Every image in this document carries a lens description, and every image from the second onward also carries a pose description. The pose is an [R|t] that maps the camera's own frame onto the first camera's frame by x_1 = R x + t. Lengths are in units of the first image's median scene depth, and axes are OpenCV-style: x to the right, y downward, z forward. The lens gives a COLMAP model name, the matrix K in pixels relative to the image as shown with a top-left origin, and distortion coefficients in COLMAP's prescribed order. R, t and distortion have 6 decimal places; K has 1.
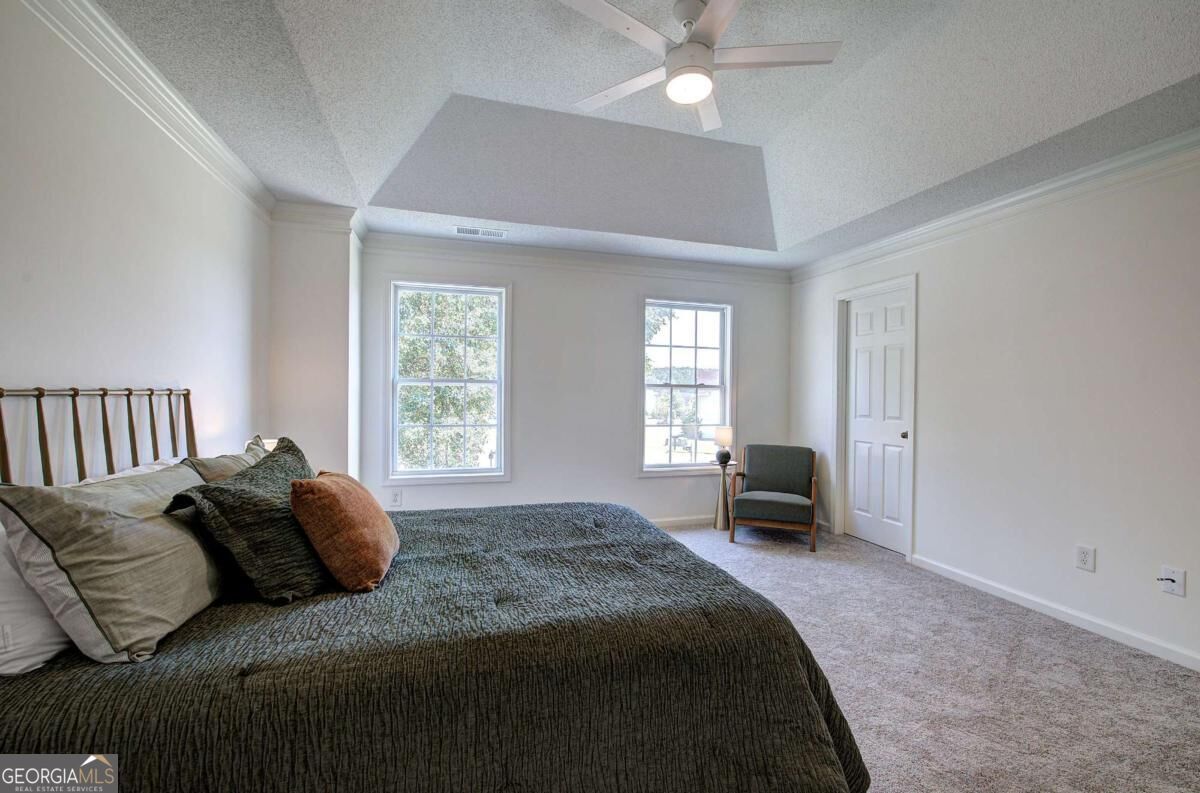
lens RADIAL K [[508.1, 0, 602.6], [0, 508.1, 397.0], [0, 0, 1]] dist [-0.000169, 0.000470]
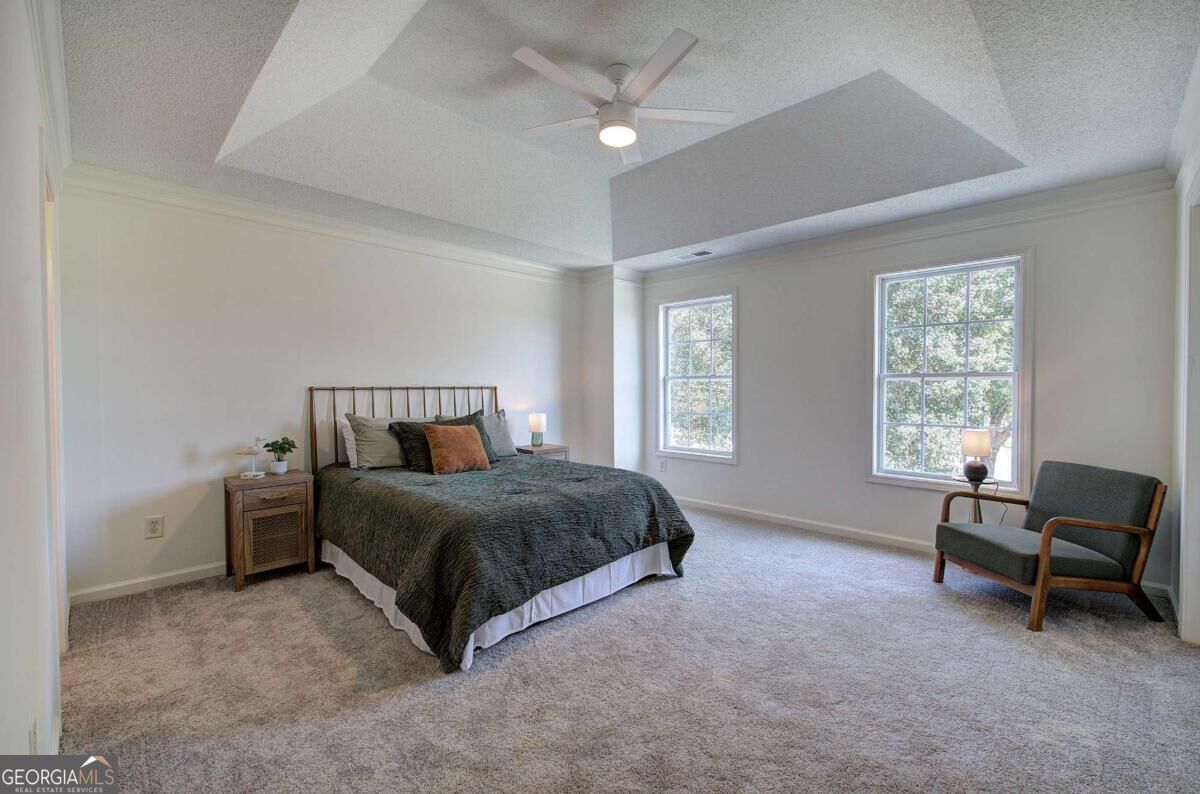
lens RADIAL K [[508.1, 0, 605.3], [0, 508.1, 396.5], [0, 0, 1]] dist [-0.000169, 0.000470]
pose [[0.486329, 0.005127, -0.873761, 0.695907], [-0.001201, 0.999986, 0.005199, 0.008934], [0.873775, -0.001480, 0.486328, 0.210544]]
